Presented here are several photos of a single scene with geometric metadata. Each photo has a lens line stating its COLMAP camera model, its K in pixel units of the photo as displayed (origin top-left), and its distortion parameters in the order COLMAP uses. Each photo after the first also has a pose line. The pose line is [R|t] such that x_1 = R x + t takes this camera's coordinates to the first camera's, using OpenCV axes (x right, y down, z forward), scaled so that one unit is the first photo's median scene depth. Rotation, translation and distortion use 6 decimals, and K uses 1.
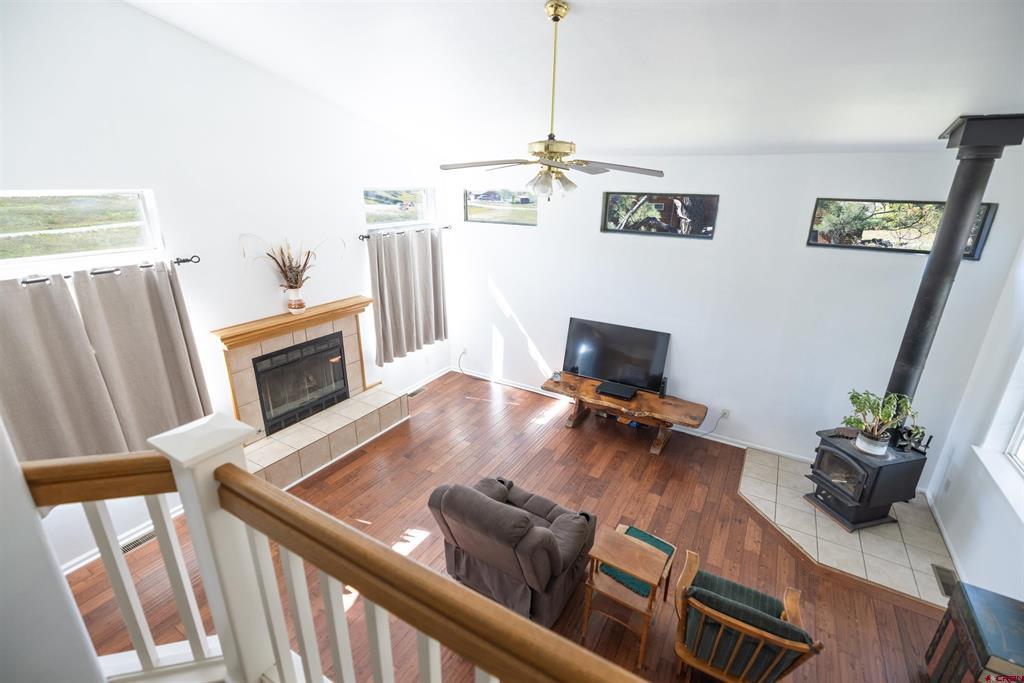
lens RADIAL K [[452.5, 0, 512.1], [0, 452.5, 342.0], [0, 0, 1]] dist [-0.003007, -0.000321]
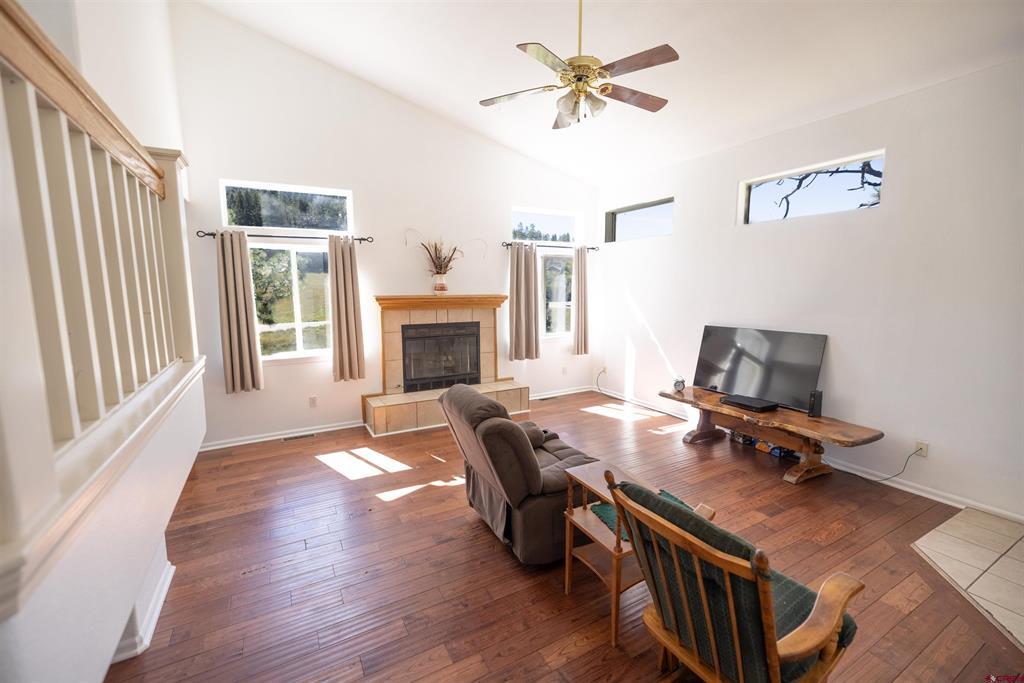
lens RADIAL K [[432.9, 0, 516.3], [0, 432.9, 348.7], [0, 0, 1]] dist [0.006048, 0.000963]
pose [[0.865305, 0.047460, -0.498993, 0.276075], [-0.147793, 0.975408, -0.163515, 0.220291], [0.478961, 0.215238, 0.851040, 0.111127]]
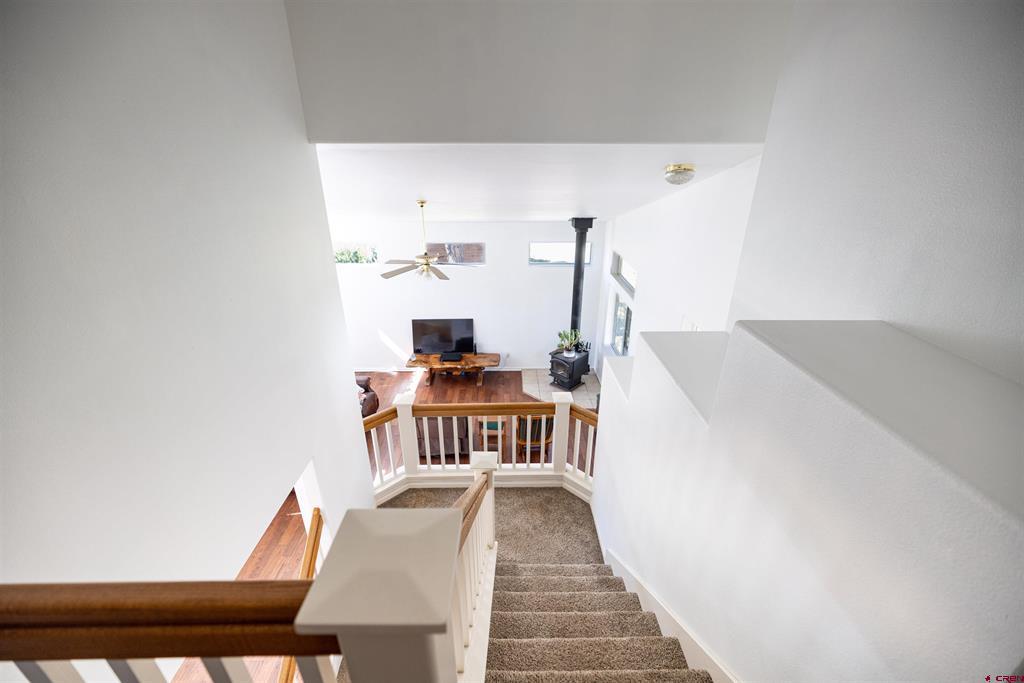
lens RADIAL K [[432.9, 0, 509.2], [0, 432.9, 347.3], [0, 0, 1]] dist [0.006048, 0.000963]
pose [[0.856983, -0.230380, 0.460983, -0.354281], [0.188389, 0.972651, 0.135868, -0.119194], [-0.479677, -0.029592, 0.876946, -0.588092]]
